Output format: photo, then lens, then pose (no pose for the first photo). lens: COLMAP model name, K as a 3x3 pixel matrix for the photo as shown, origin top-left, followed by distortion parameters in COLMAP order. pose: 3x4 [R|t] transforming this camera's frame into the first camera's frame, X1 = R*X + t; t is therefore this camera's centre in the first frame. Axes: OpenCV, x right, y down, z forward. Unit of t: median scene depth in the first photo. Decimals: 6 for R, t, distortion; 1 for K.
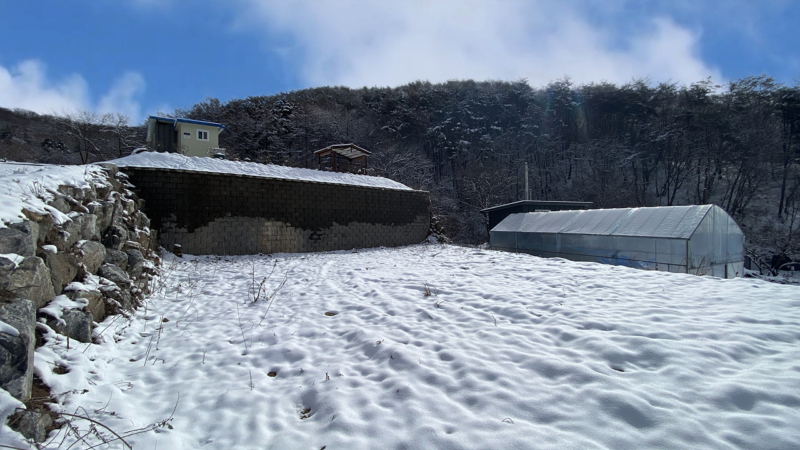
lens RADIAL K [[309.1, 0, 400.0], [0, 309.1, 225.0], [0, 0, 1]] dist [0.002105, -0.016409]
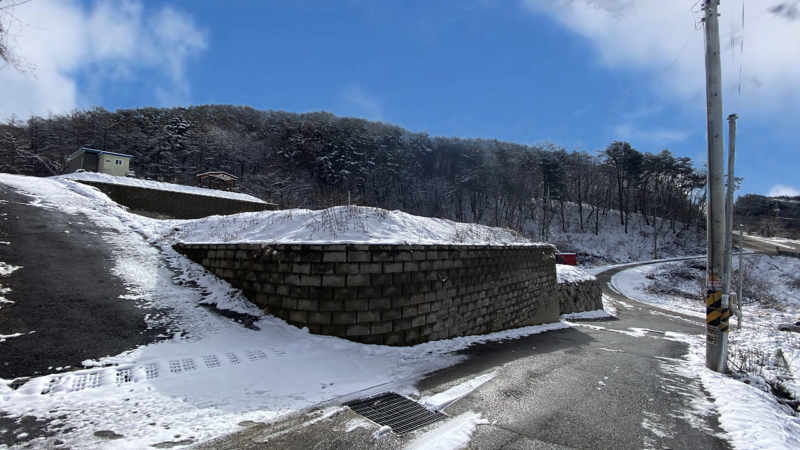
lens RADIAL K [[315.2, 0, 412.5], [0, 315.2, 227.4], [0, 0, 1]] dist [-0.000520, -0.018660]
pose [[0.957444, 0.030250, 0.287029, 0.309390], [-0.010490, 0.997482, -0.070133, 0.120735], [-0.288428, 0.064138, 0.955351, -0.786157]]
